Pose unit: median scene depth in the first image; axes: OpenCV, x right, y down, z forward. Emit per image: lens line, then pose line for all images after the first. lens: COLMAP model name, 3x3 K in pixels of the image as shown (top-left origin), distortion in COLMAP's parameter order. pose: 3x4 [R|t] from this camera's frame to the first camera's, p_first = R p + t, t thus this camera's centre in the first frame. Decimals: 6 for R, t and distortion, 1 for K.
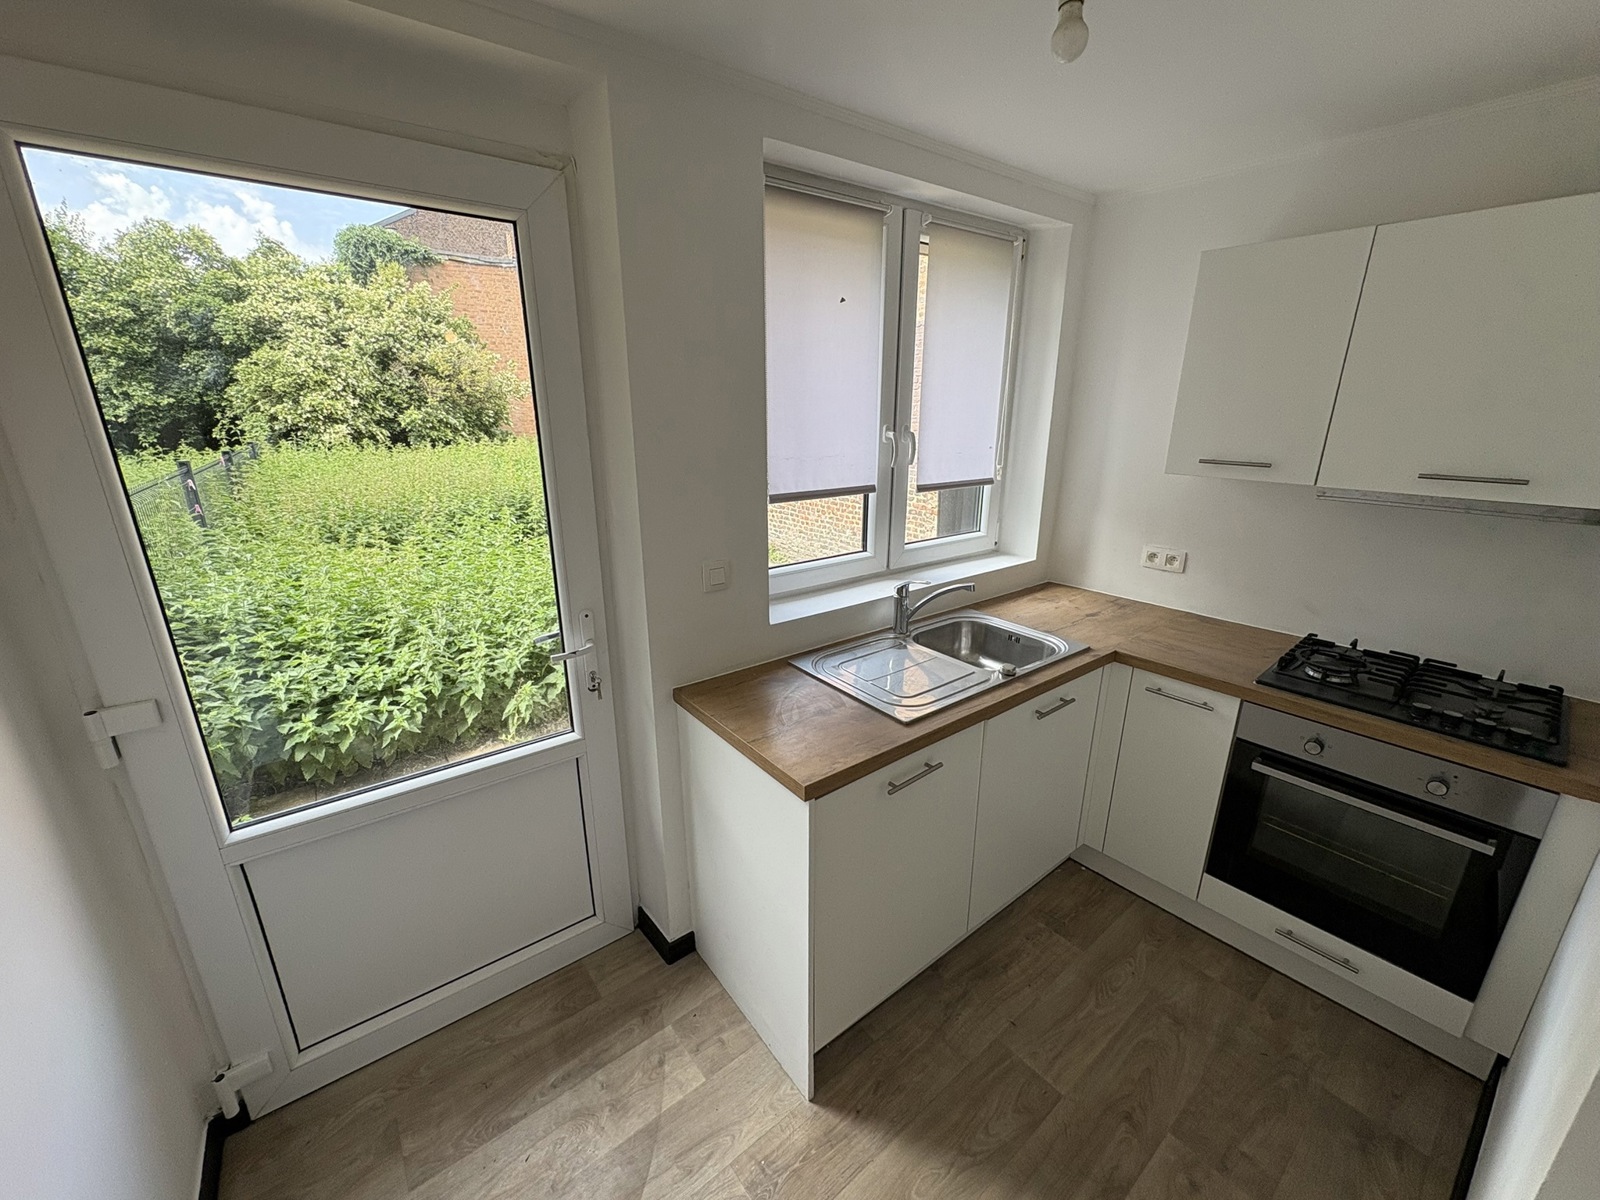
lens RADIAL K [[644.0, 0, 800.0], [0, 644.0, 600.0], [0, 0, 1]] dist [-0.003646, -0.000693]
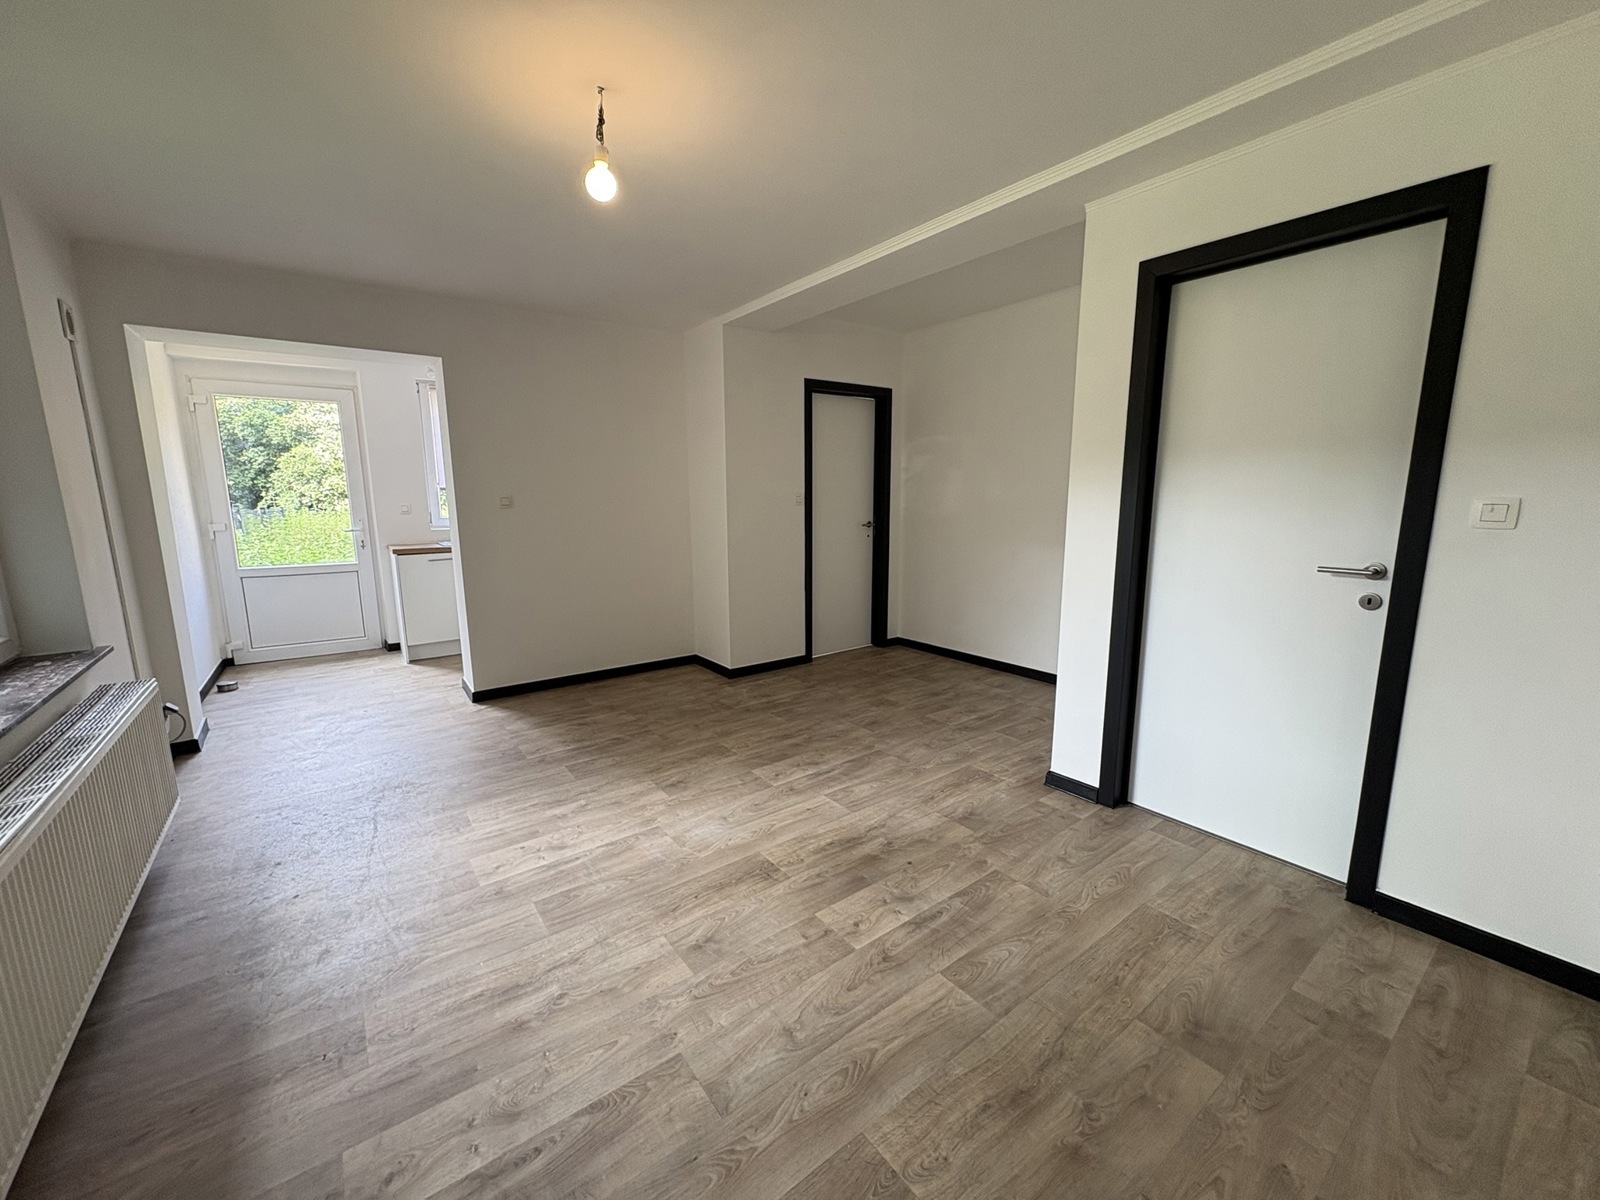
lens RADIAL K [[644.0, 0, 800.0], [0, 644.0, 600.0], [0, 0, 1]] dist [-0.003646, -0.000693]
pose [[0.999496, -0.002108, -0.031676, 0.279608], [-0.002192, 0.990828, -0.135110, 0.120045], [0.031670, 0.135111, 0.990324, -0.288761]]
